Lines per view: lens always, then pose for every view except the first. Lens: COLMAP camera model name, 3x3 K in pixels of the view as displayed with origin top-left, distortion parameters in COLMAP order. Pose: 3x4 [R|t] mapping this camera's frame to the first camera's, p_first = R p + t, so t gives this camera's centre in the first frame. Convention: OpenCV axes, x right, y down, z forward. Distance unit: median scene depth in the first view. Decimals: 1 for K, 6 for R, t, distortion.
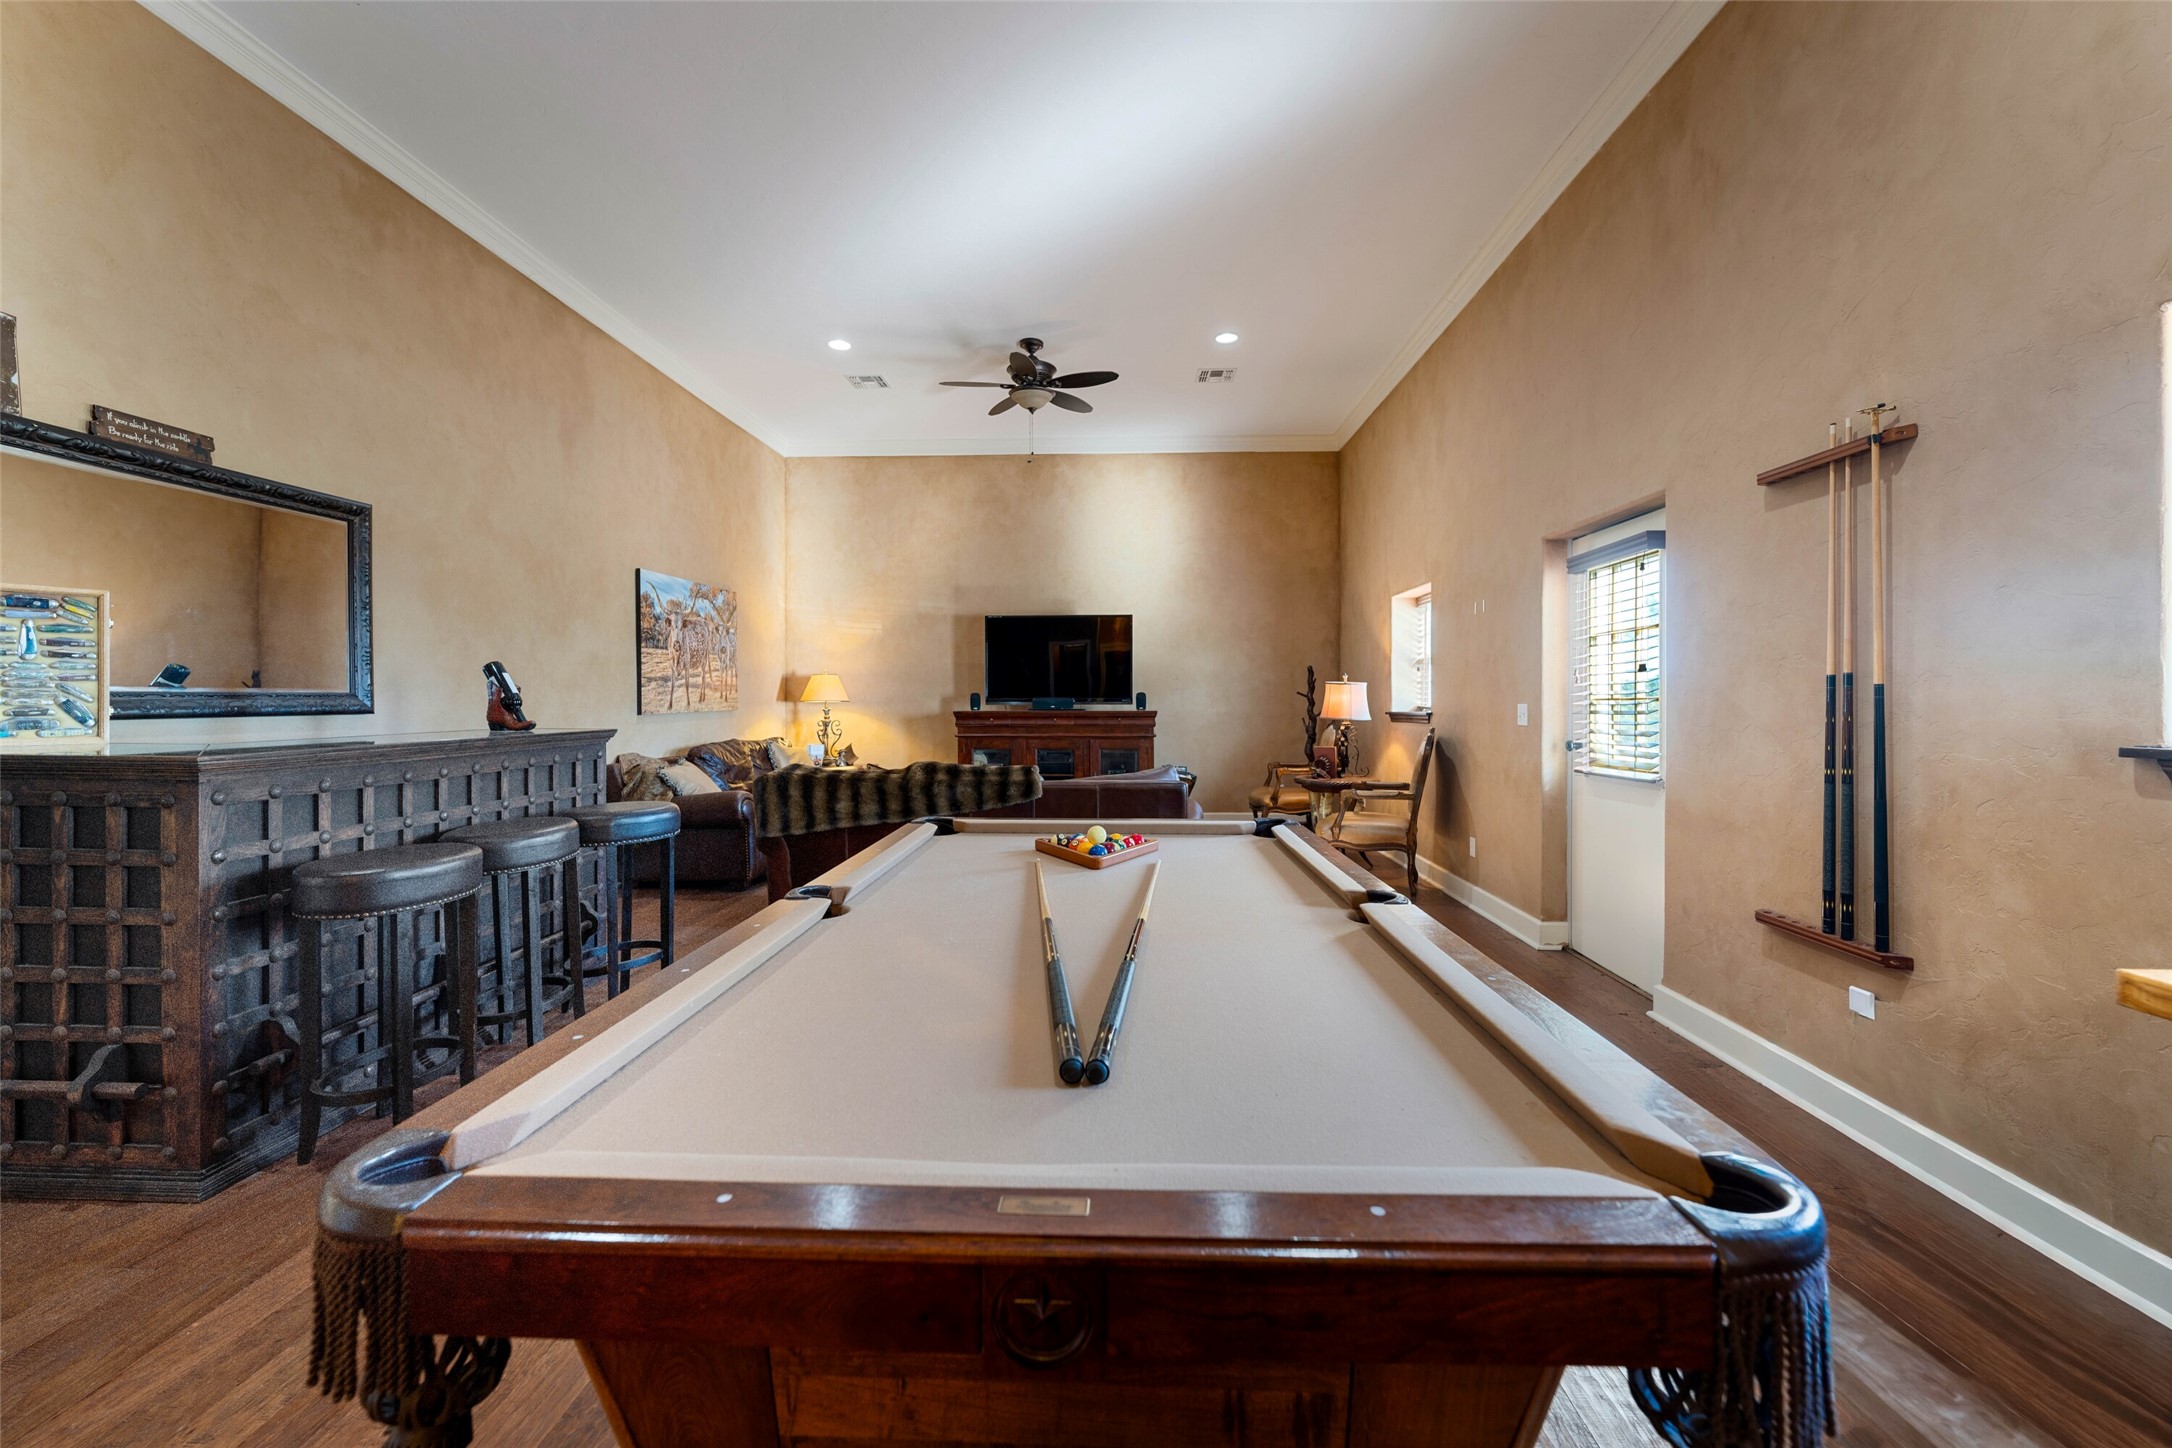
lens RADIAL K [[888.3, 0, 1079.6], [0, 888.3, 696.4], [0, 0, 1]] dist [0.001909, -0.000757]
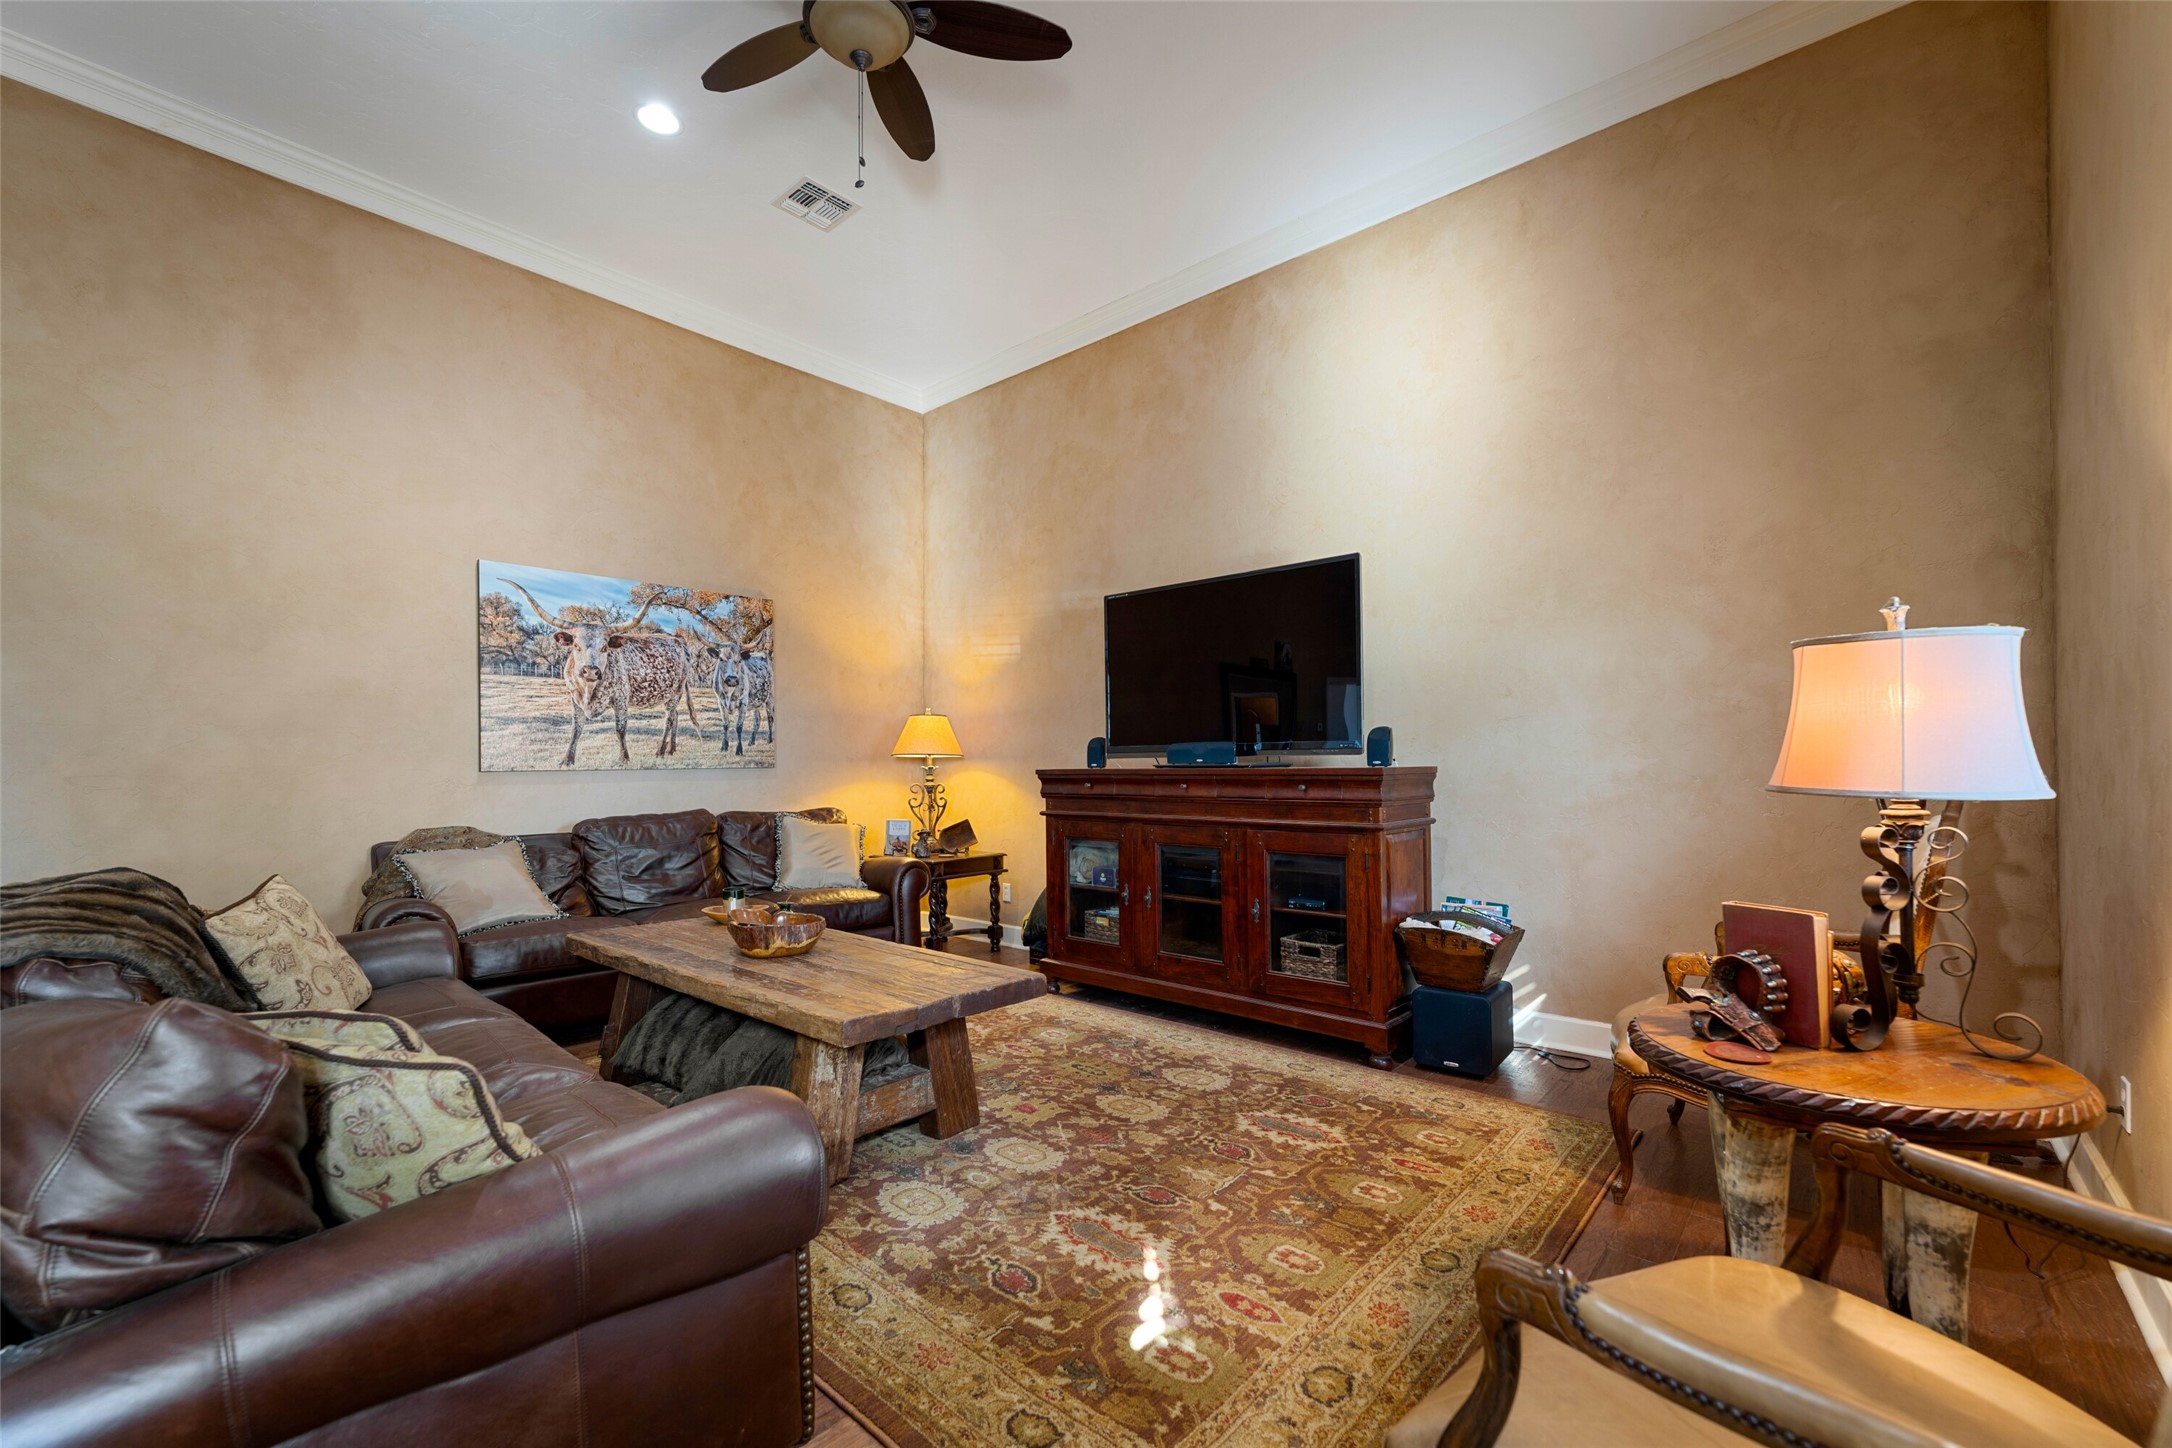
lens RADIAL K [[888.3, 0, 1088.6], [0, 888.3, 763.4], [0, 0, 1]] dist [0.001909, -0.000757]
pose [[0.785376, -0.005550, -0.618995, 0.230086], [0.005449, 0.999983, -0.002053, 0.014067], [0.618995, -0.001760, 0.785393, 0.568071]]
